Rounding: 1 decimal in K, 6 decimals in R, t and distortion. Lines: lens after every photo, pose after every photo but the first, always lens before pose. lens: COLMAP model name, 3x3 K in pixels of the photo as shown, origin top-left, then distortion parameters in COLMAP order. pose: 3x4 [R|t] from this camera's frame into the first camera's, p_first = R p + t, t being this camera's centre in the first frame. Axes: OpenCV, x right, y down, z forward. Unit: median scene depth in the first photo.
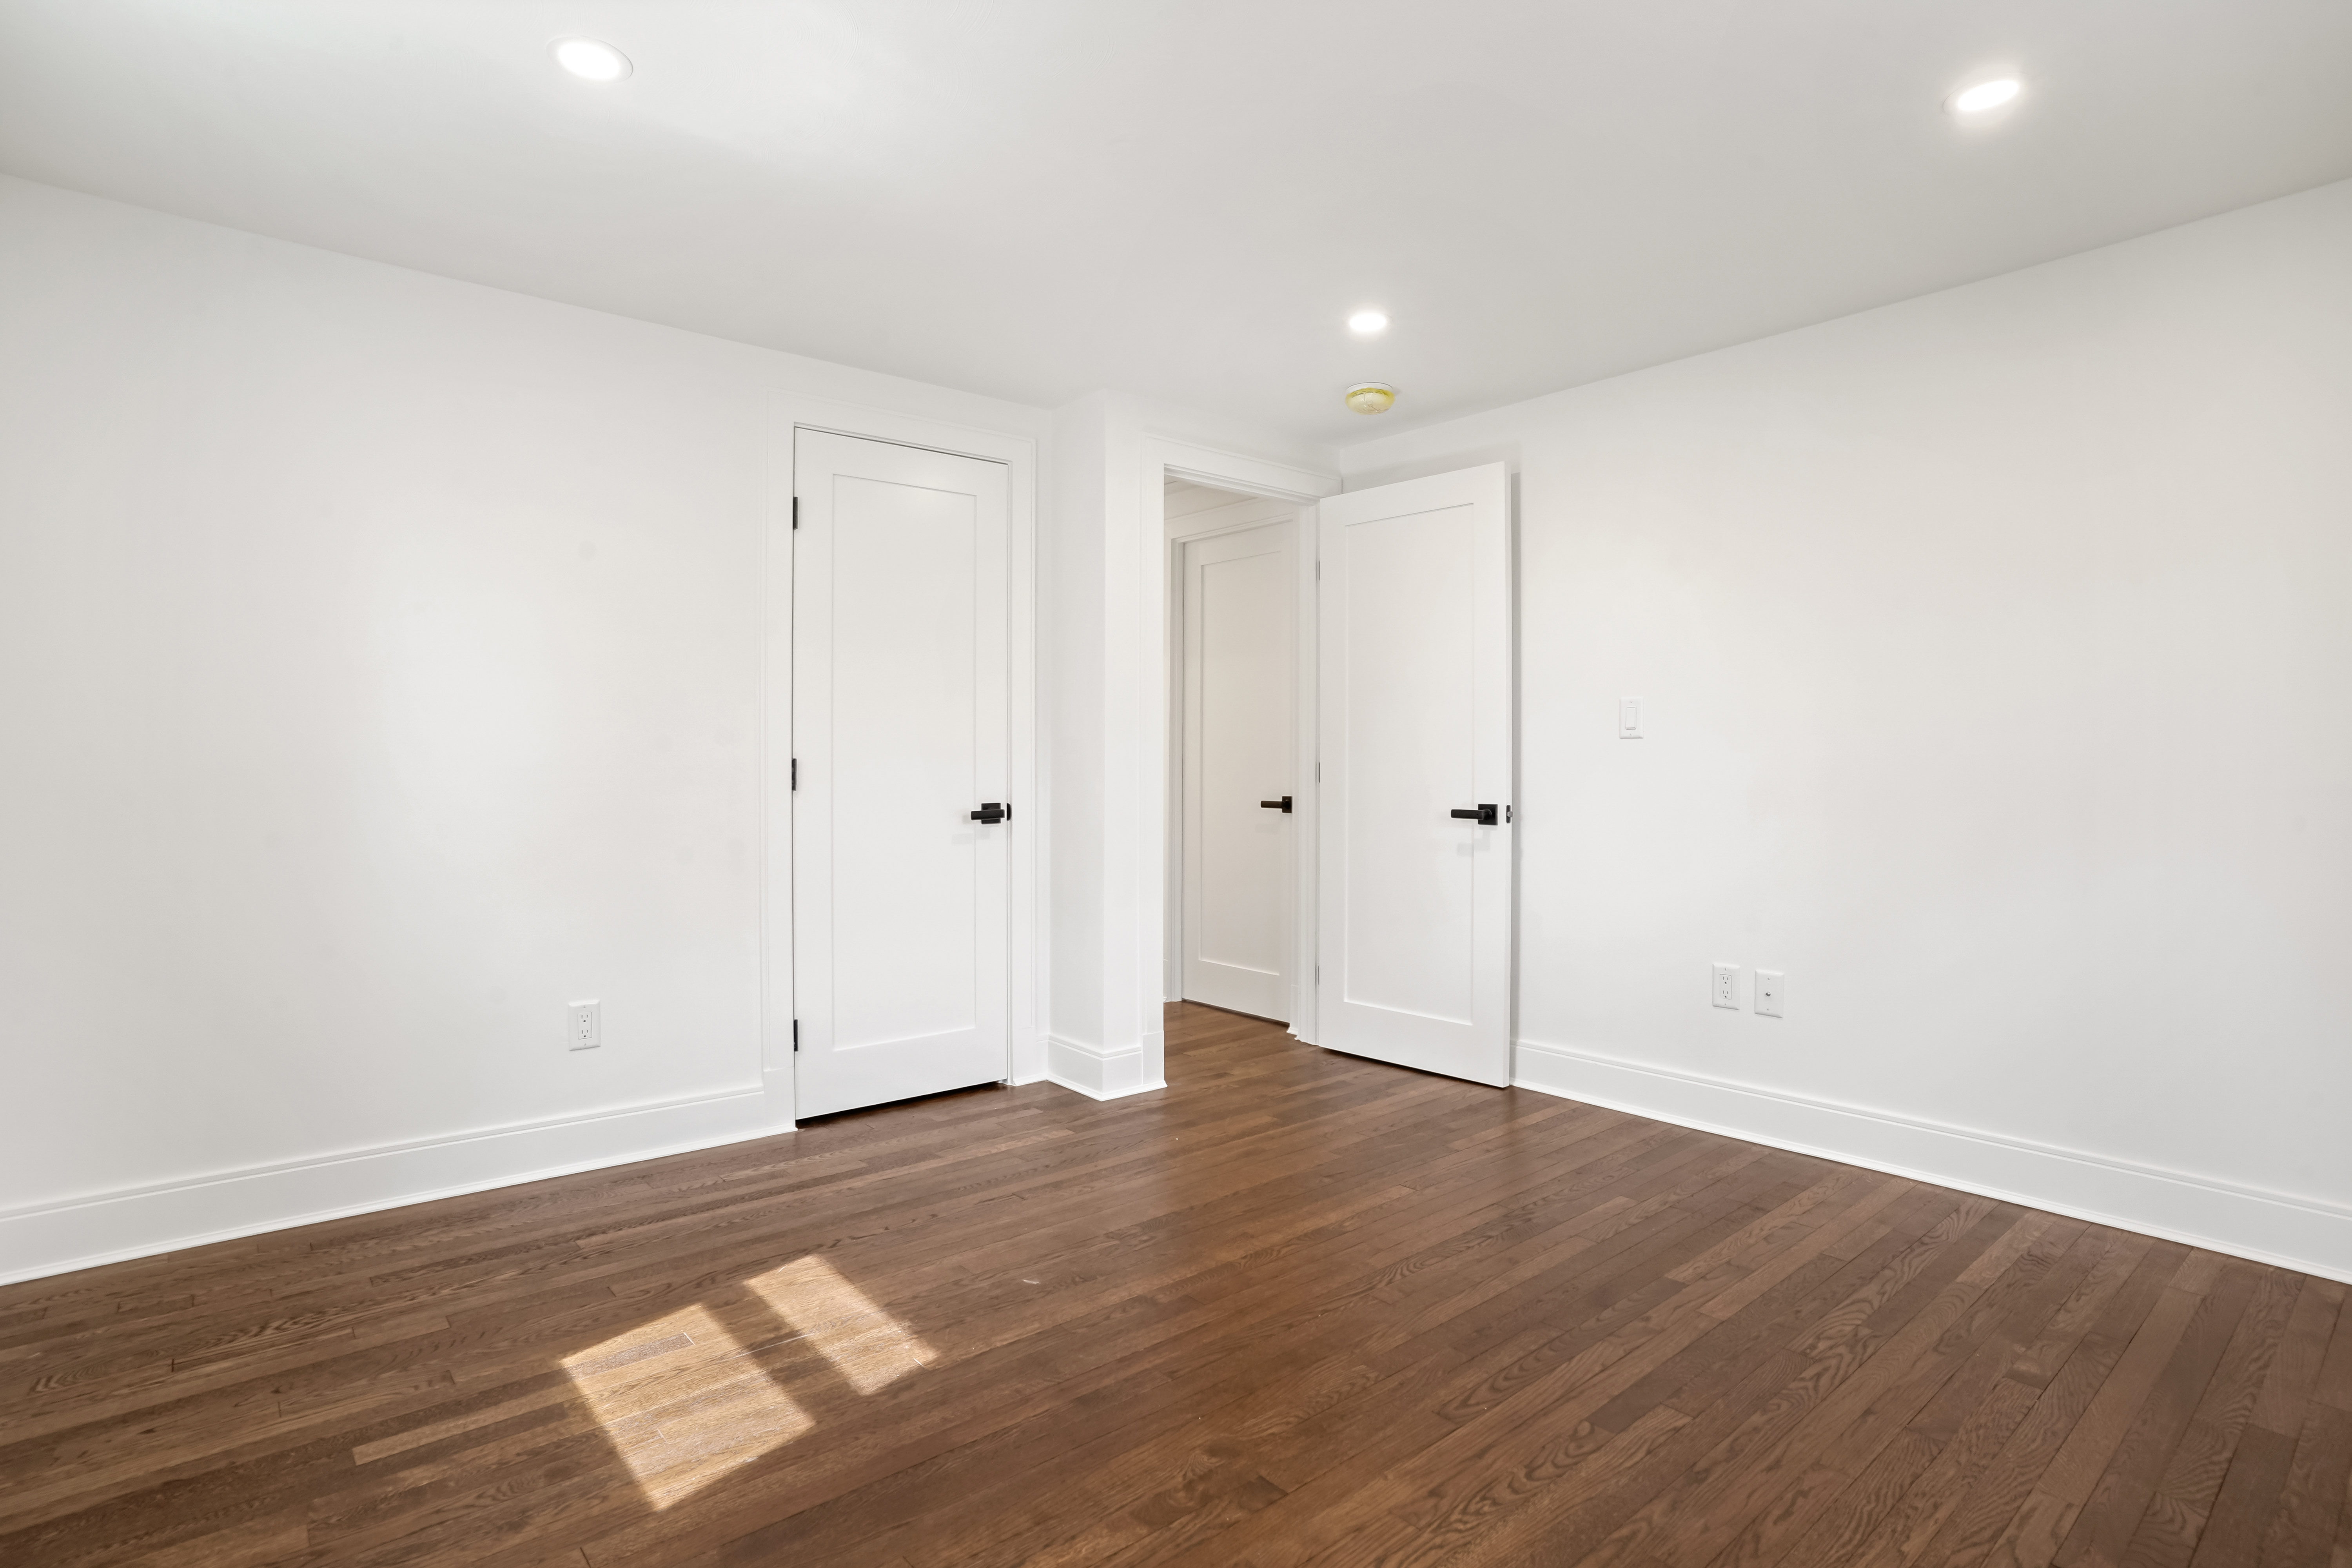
lens RADIAL K [[1194.7, 0, 1165.2], [0, 1194.7, 775.5], [0, 0, 1]] dist [-0.073633, 0.039528]
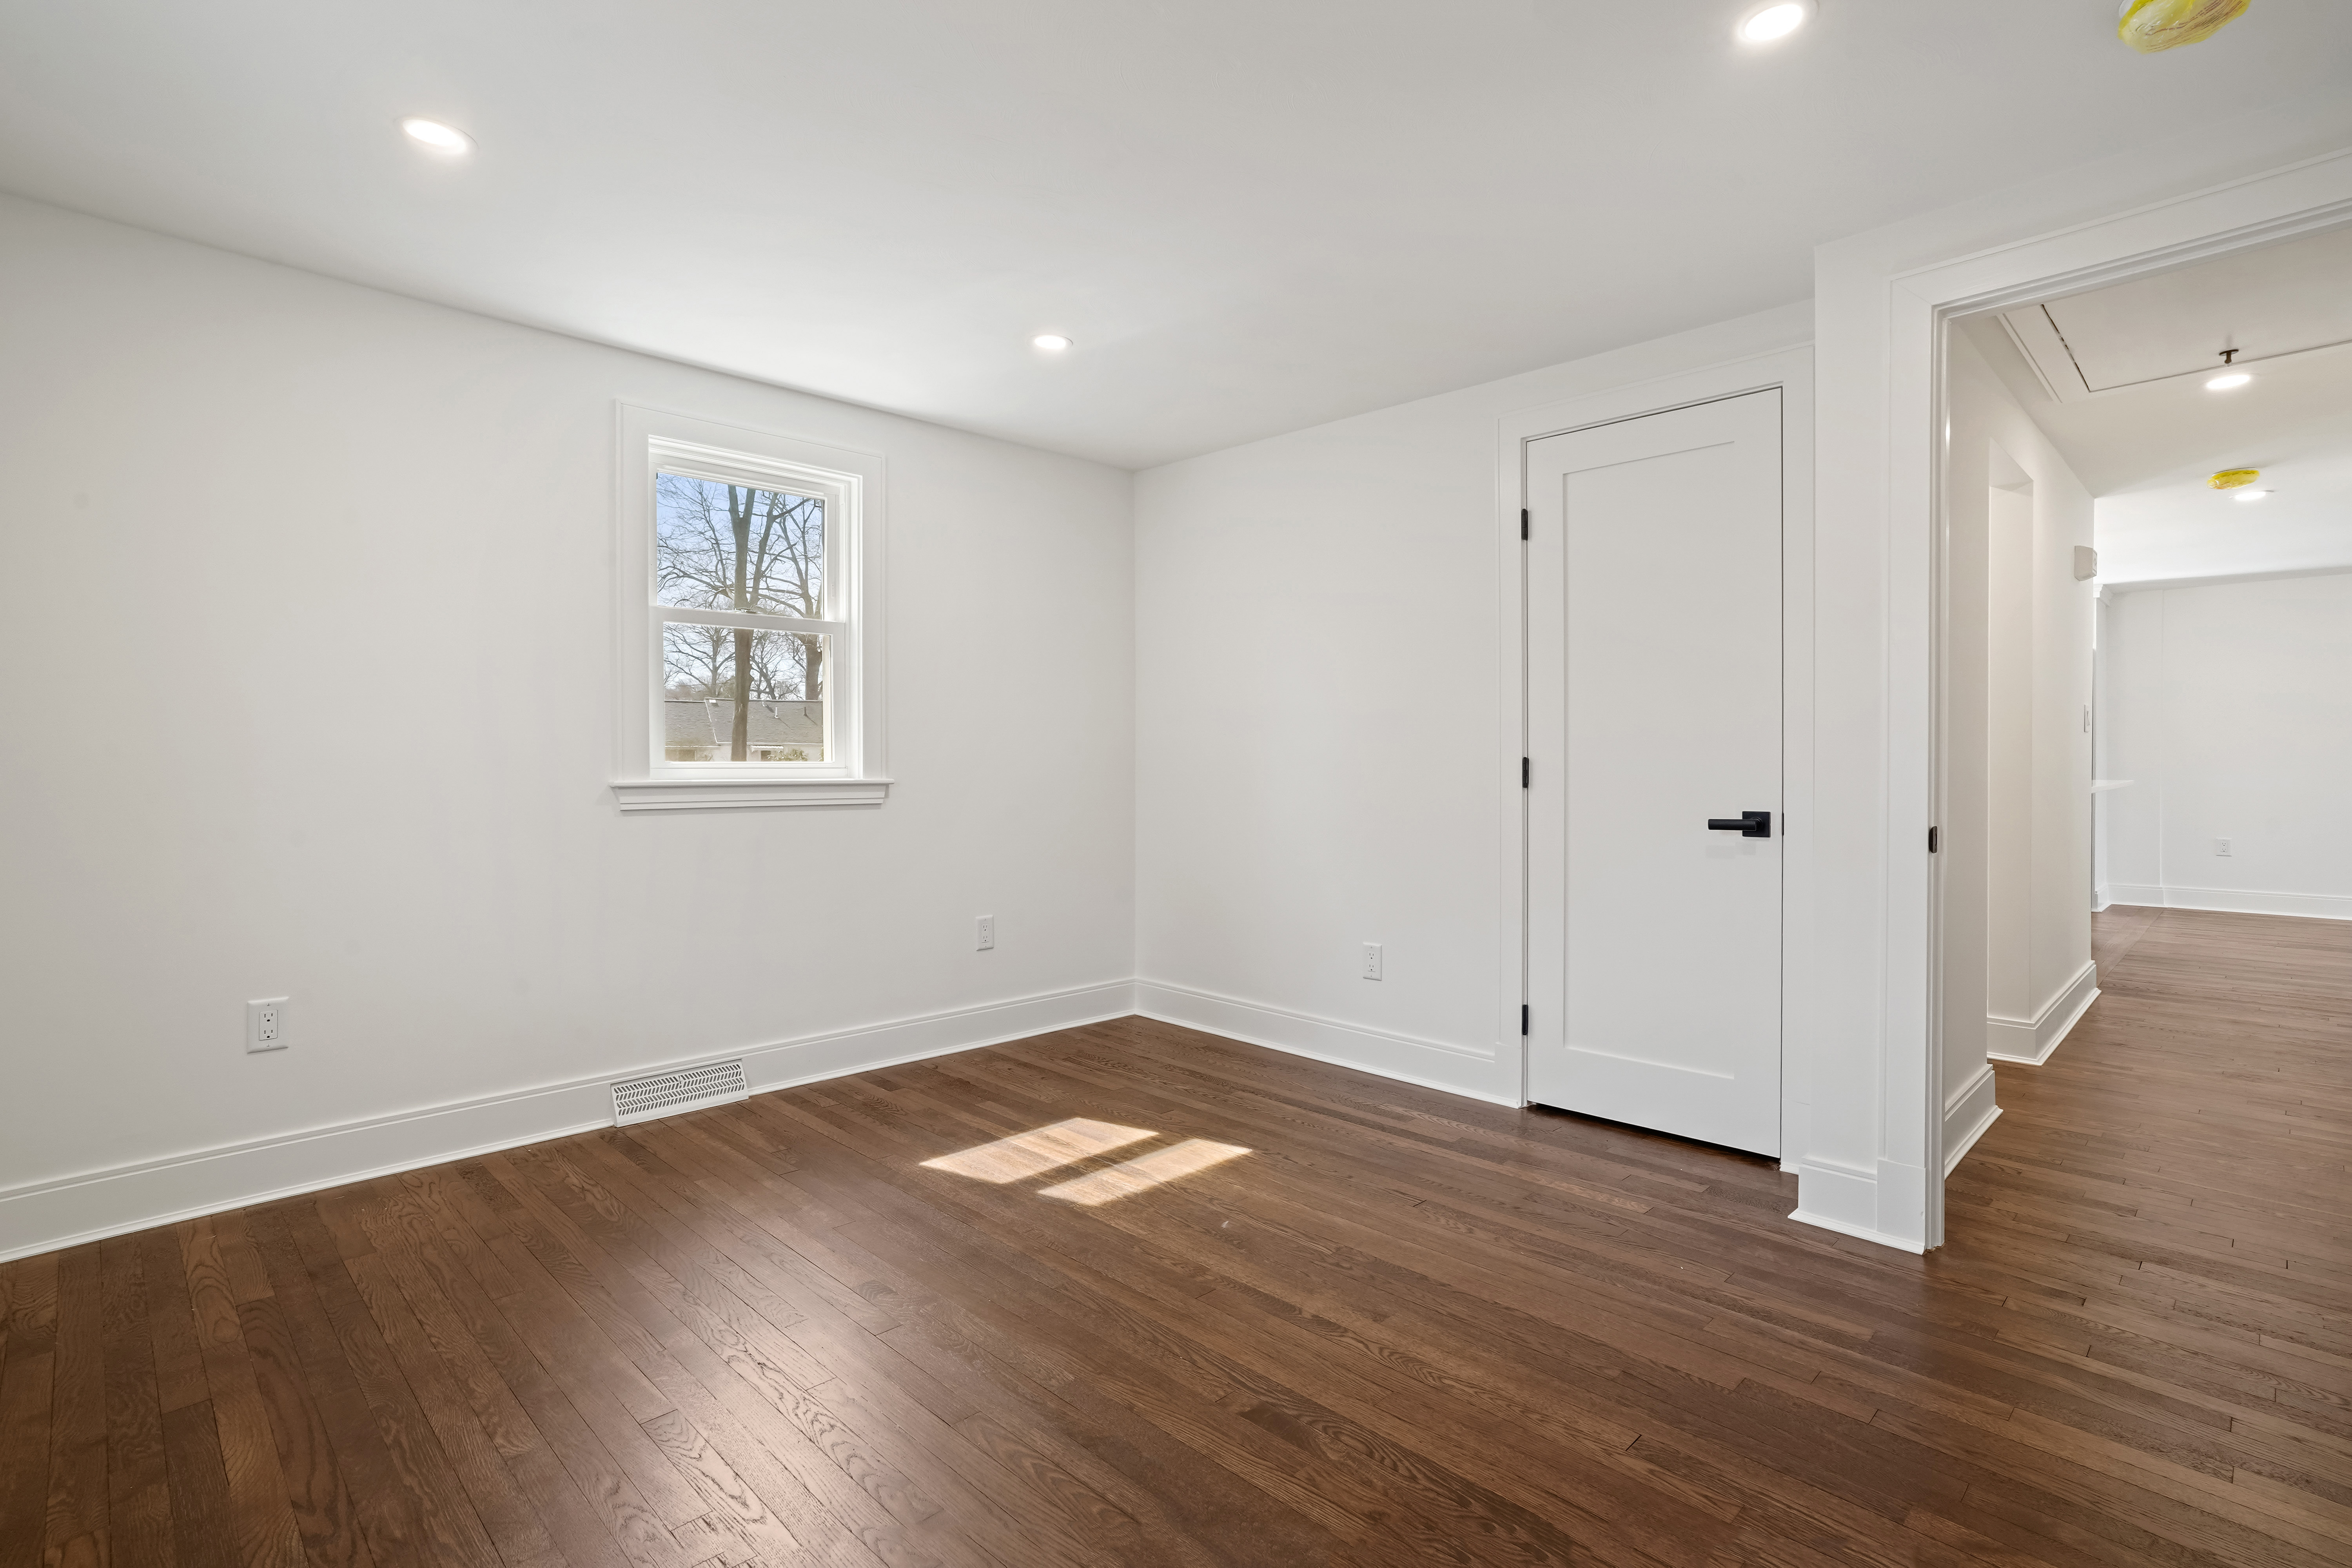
lens RADIAL K [[1131.3, 0, 1175.9], [0, 1131.3, 788.6], [0, 0, 1]] dist [-0.046267, 0.045249]
pose [[0.074129, 0.022812, -0.996988, 0.850089], [-0.014033, 0.999663, 0.021830, -0.005063], [0.997150, 0.012372, 0.074424, 0.789825]]
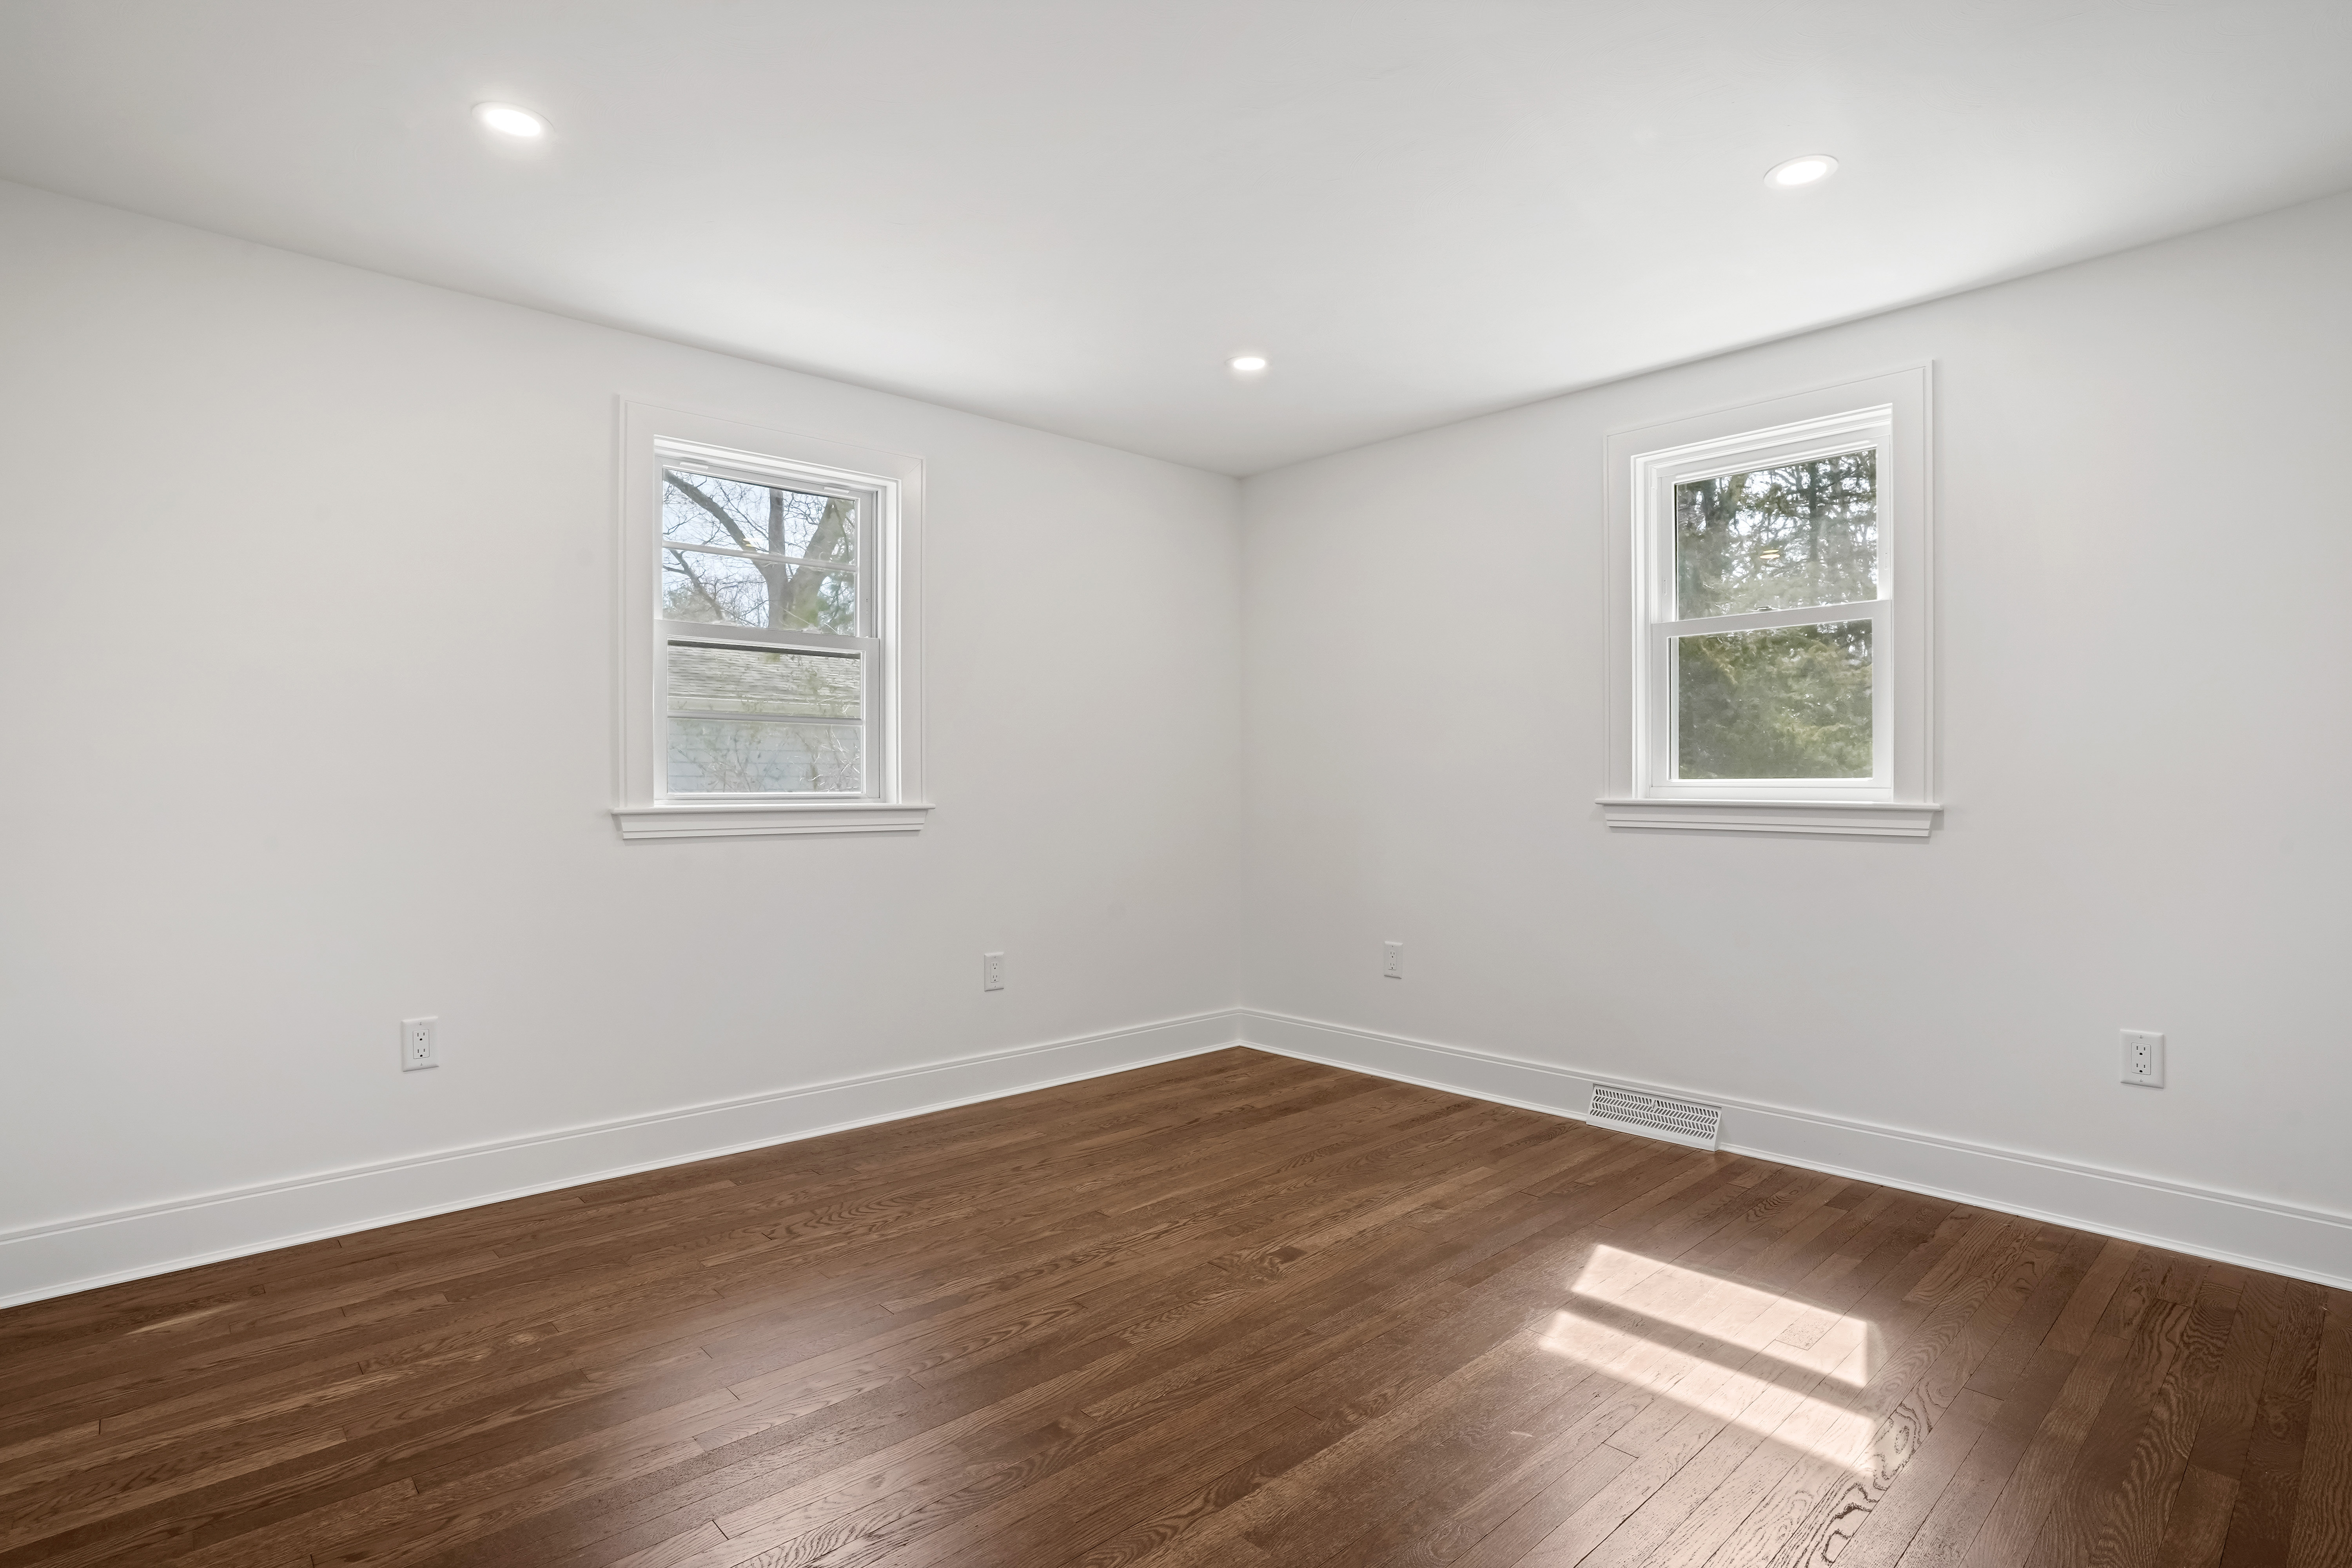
lens RADIAL K [[1176.3, 0, 1176.0], [0, 1176.3, 784.0], [0, 0, 1]] dist [-0.000111, -0.000015]
pose [[-0.998829, 0.001711, -0.048348, 0.140429], [0.000952, 0.999876, 0.015726, -0.017540], [0.048369, 0.015662, -0.998707, 1.609860]]
